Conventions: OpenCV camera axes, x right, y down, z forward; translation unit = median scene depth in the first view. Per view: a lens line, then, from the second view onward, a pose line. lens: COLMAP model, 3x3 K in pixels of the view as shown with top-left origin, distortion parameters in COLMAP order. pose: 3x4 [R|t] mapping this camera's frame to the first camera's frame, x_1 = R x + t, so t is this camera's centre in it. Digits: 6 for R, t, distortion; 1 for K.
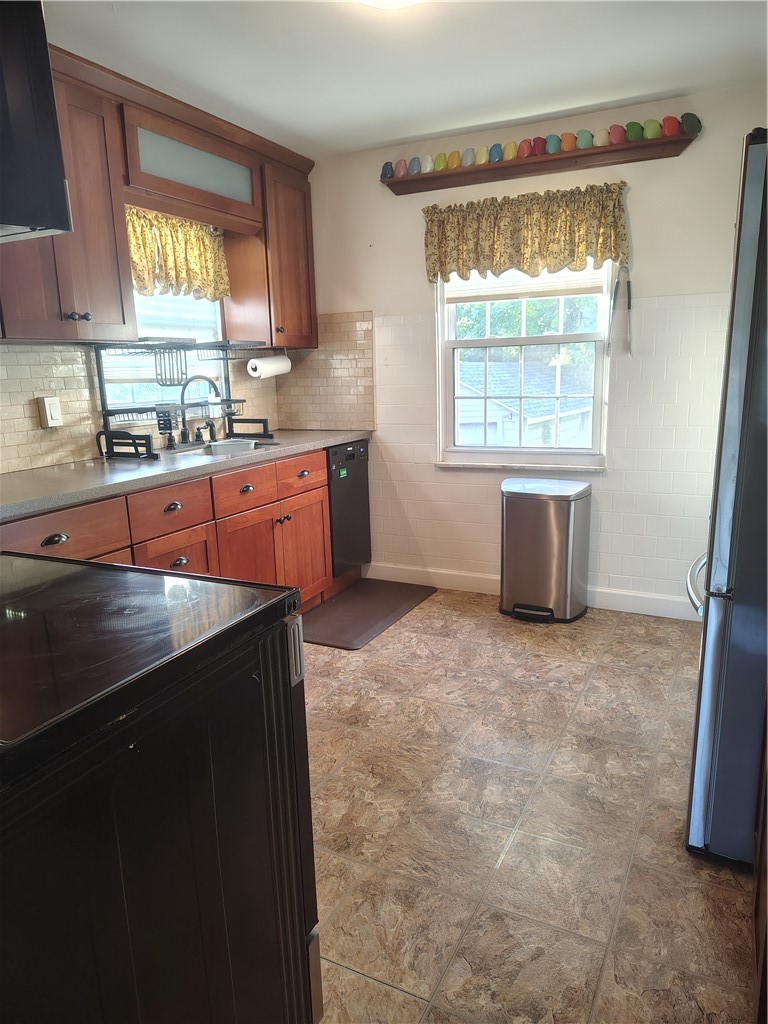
lens RADIAL K [[713.7, 0, 383.9], [0, 713.7, 517.8], [0, 0, 1]] dist [0.041720, -0.042722]
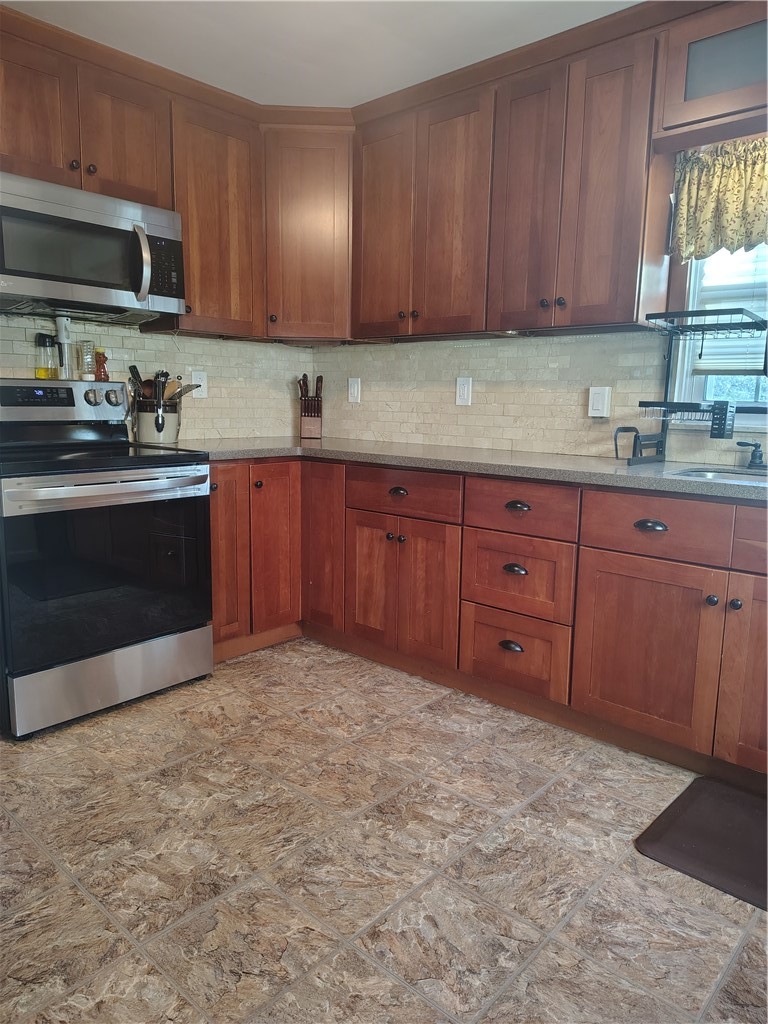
lens RADIAL K [[713.7, 0, 383.1], [0, 713.7, 509.6], [0, 0, 1]] dist [0.041720, -0.042722]
pose [[-0.275005, 0.170086, -0.946278, 0.565131], [-0.211514, 0.949412, 0.232119, -0.173401], [0.937888, 0.263985, -0.225118, 0.993474]]
